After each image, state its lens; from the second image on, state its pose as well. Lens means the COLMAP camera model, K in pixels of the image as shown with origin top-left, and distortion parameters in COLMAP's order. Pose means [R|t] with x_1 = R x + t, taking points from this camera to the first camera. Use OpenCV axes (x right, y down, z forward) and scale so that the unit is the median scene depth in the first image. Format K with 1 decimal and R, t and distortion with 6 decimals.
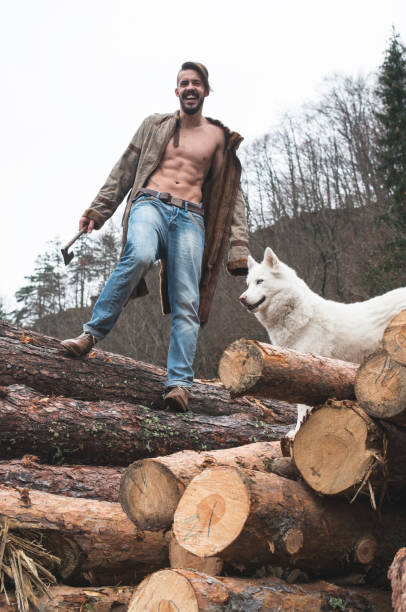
lens RADIAL K [[889.7, 0, 196.5], [0, 889.7, 308.9], [0, 0, 1]] dist [-0.111098, 0.000000]
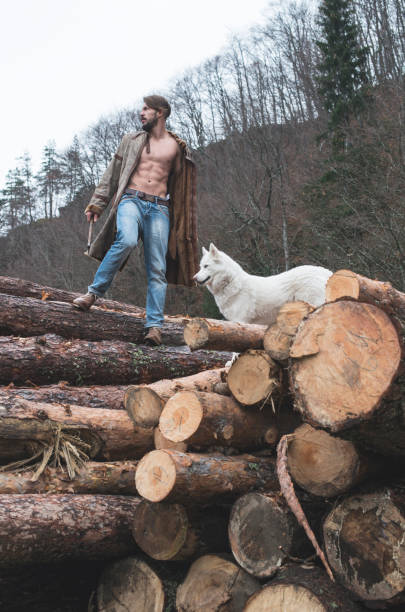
lens RADIAL K [[846.1, 0, 206.6], [0, 846.1, 304.0], [0, 0, 1]] dist [-0.096477, 0.000000]
pose [[0.997971, -0.020586, 0.060245, -0.018808], [0.013386, 0.992977, 0.117550, -0.124887], [-0.062242, -0.116505, 0.991238, -0.421636]]
